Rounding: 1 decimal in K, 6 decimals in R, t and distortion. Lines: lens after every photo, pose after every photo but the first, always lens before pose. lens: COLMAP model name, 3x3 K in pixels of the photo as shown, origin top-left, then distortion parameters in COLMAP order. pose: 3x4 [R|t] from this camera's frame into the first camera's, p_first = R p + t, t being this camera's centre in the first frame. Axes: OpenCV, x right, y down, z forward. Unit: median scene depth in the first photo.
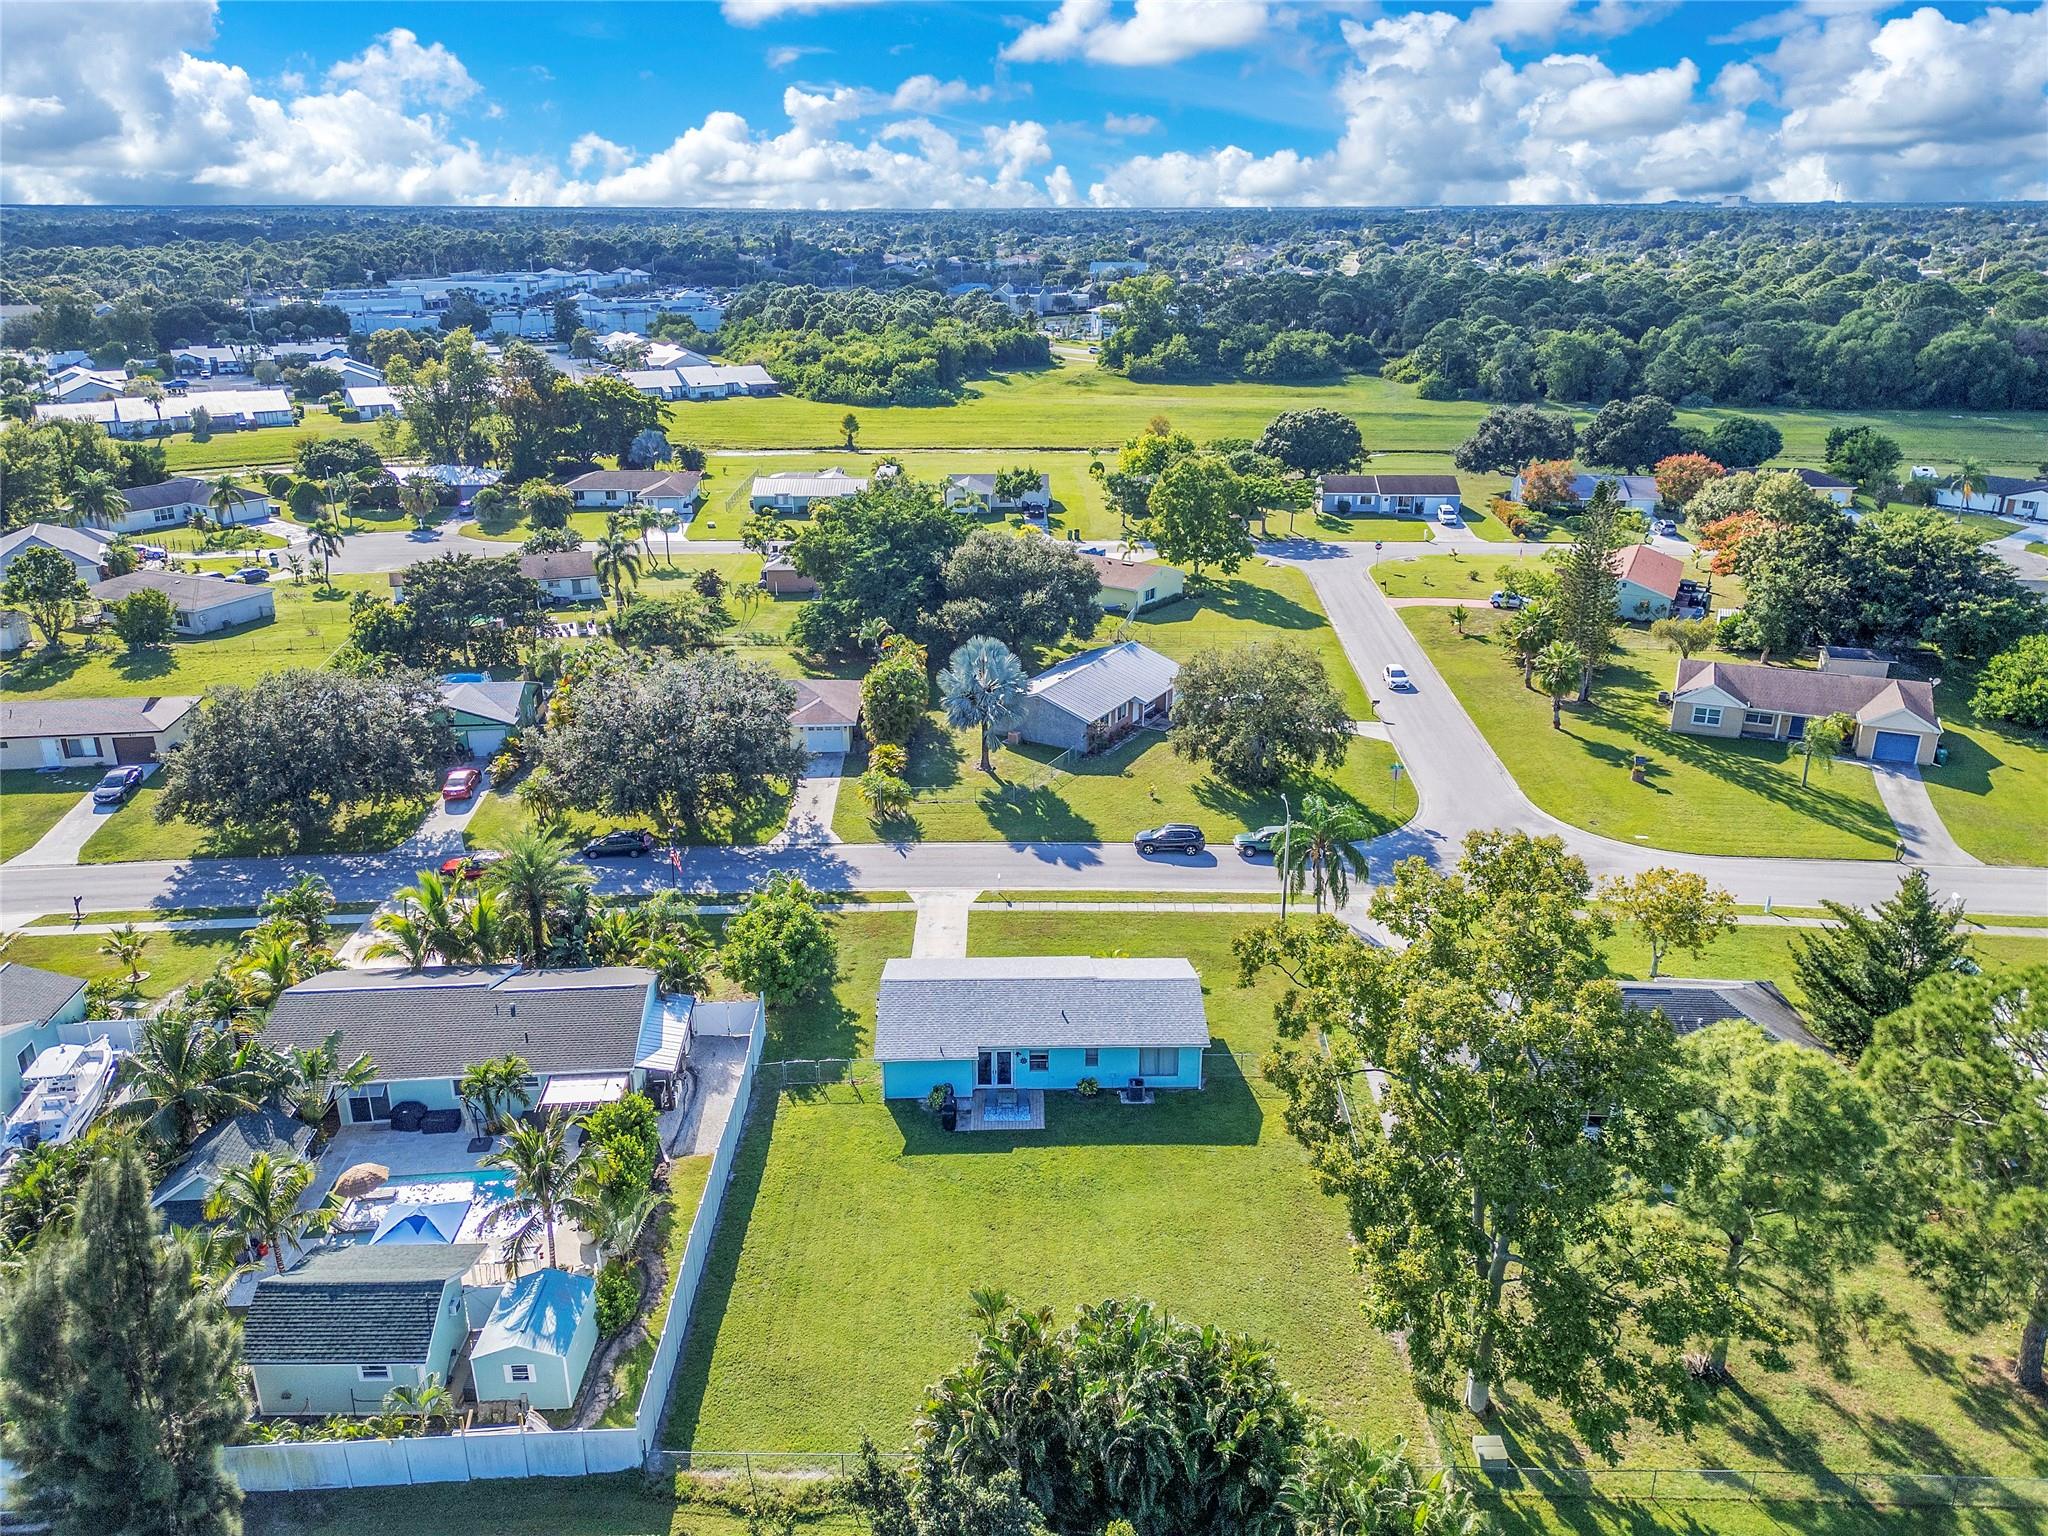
lens RADIAL K [[1390.2, 0, 1024.0], [0, 1390.2, 855.6], [0, 0, 1]] dist [0.065136, -0.074688]
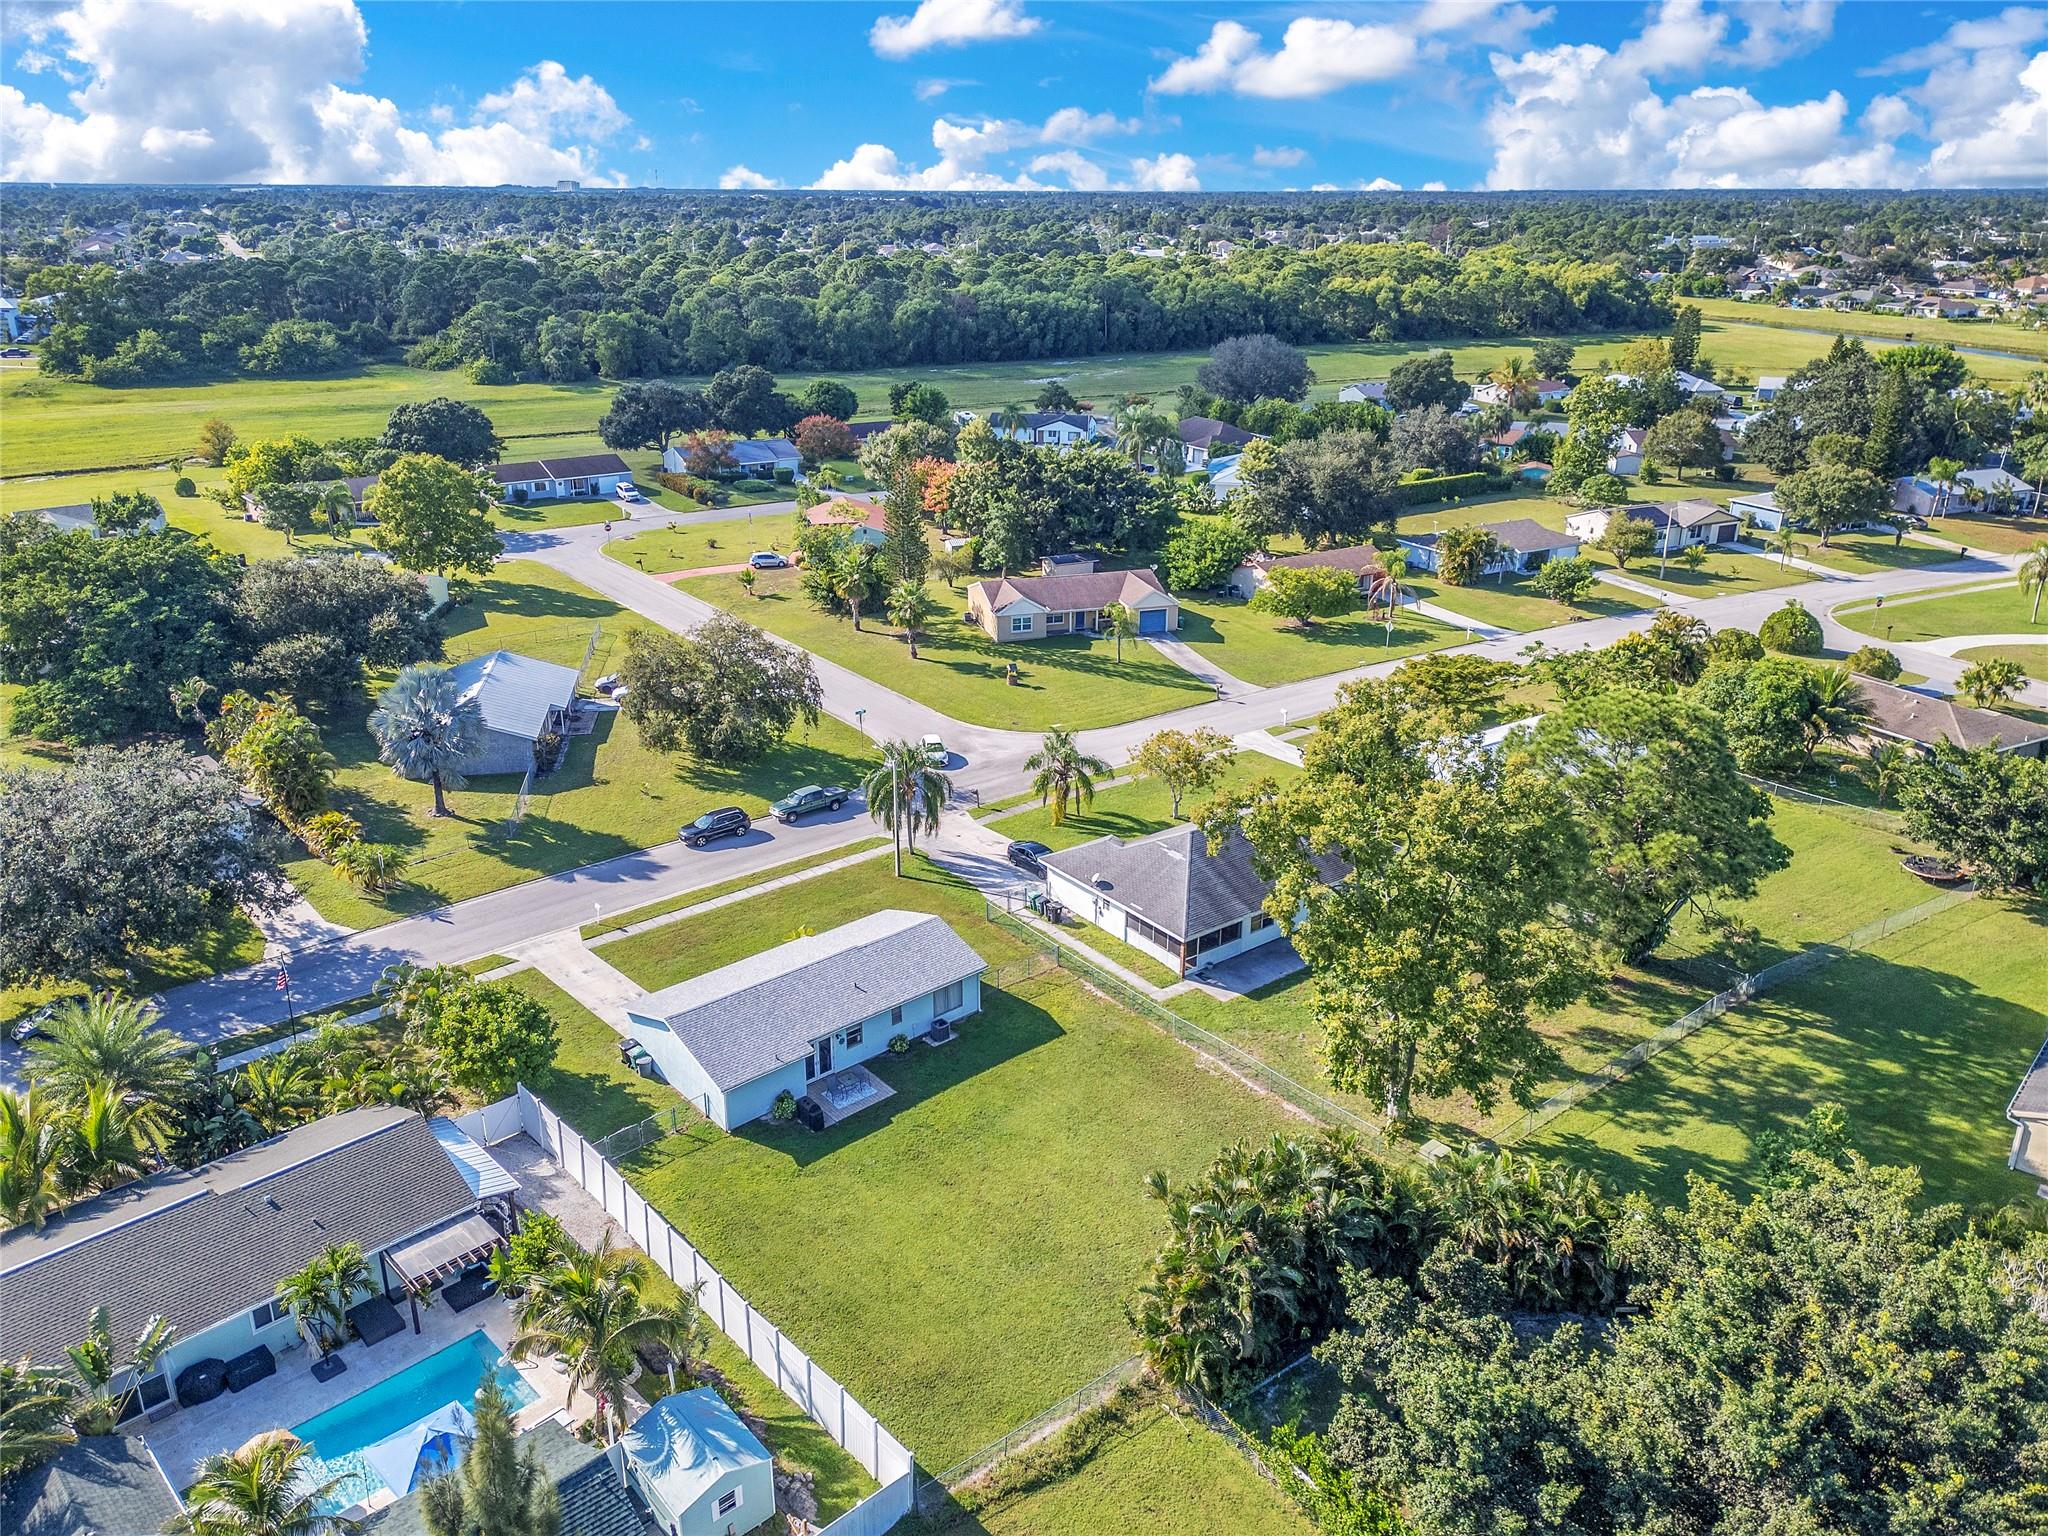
lens RADIAL K [[1461.9, 0, 1024.0], [0, 1461.9, 768.0], [0, 0, 1]] dist [0.064431, -0.076964]
pose [[0.762309, -0.228957, 0.605363, -0.280734], [0.263749, 0.964044, 0.032488, -0.022290], [-0.591035, 0.134898, 0.795286, 0.042112]]
